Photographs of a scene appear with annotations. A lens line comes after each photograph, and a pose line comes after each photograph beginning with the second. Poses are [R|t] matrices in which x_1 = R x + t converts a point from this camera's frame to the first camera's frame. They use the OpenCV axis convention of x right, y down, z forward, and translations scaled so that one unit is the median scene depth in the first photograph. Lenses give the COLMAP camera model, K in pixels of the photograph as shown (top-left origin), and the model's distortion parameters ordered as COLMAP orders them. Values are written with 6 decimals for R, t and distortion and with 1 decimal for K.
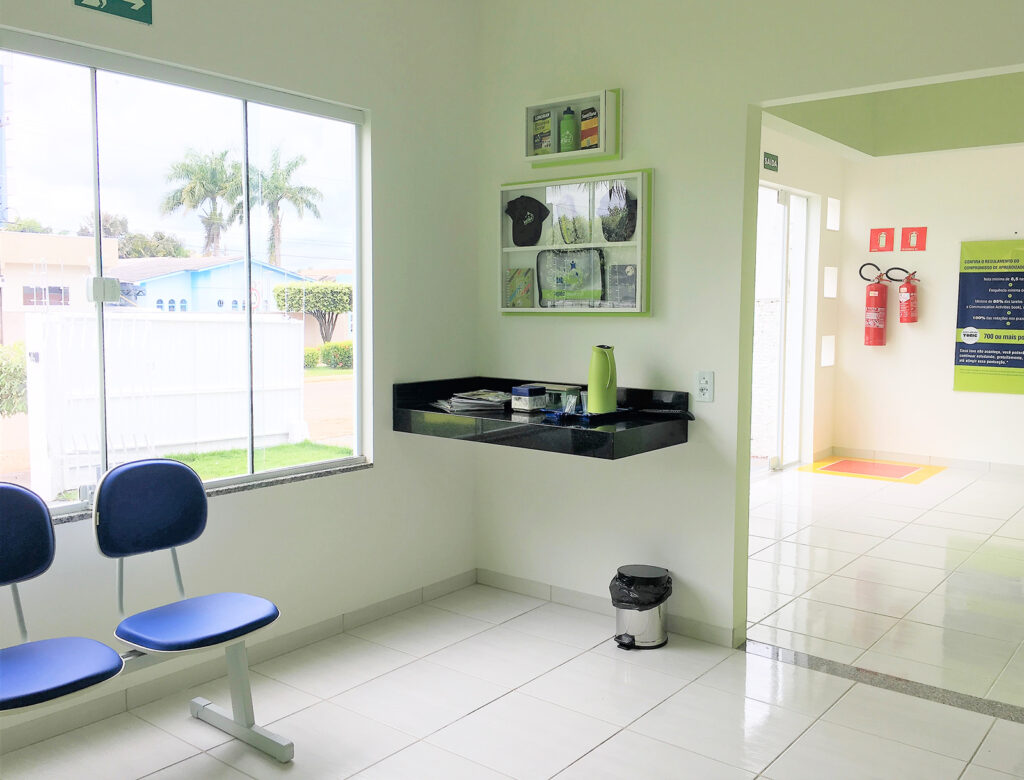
lens RADIAL K [[914.1, 0, 512.4], [0, 914.1, 388.9], [0, 0, 1]] dist [-0.002053, -0.001257]
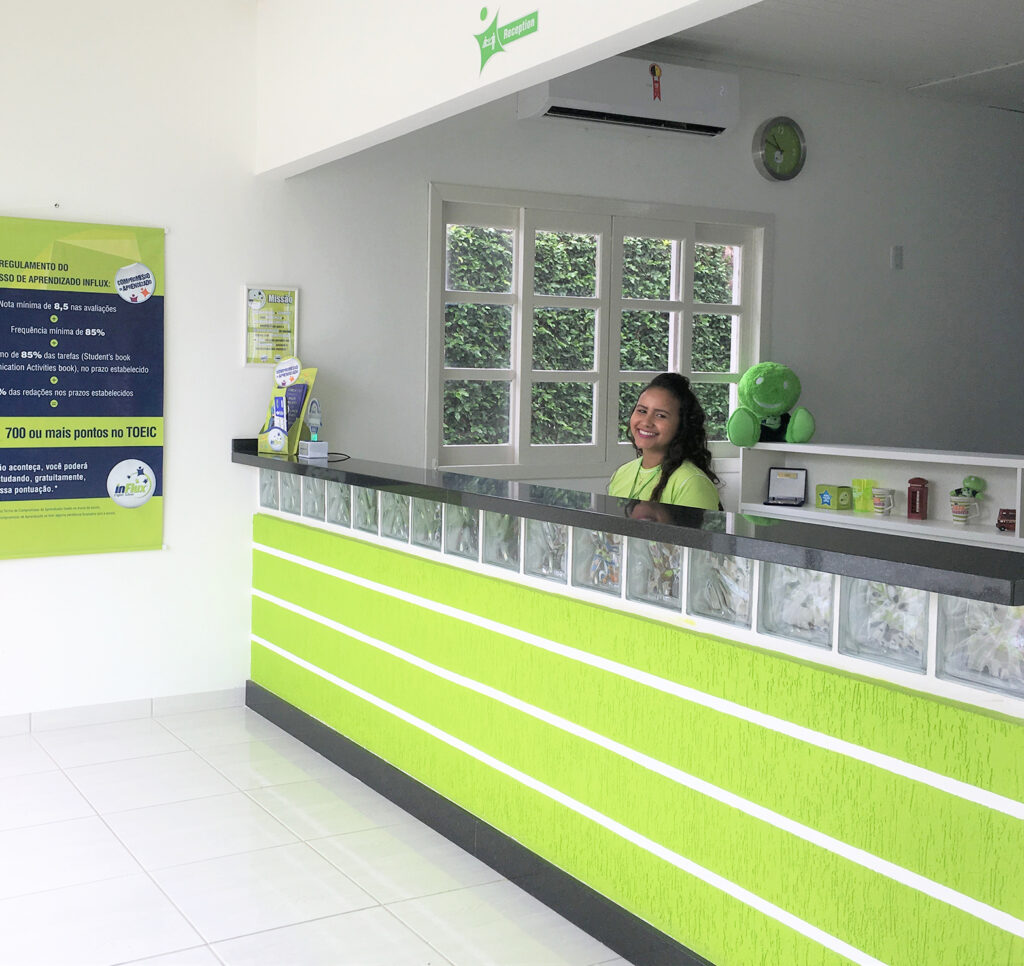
lens RADIAL K [[1290.8, 0, 511.9], [0, 1290.8, 482.3], [0, 0, 1]] dist [-0.007724, 0.000000]
pose [[0.351185, -0.069028, 0.933758, 0.018625], [0.081459, 0.995750, 0.042975, -0.041487], [-0.932756, 0.060971, 0.355315, 0.559768]]
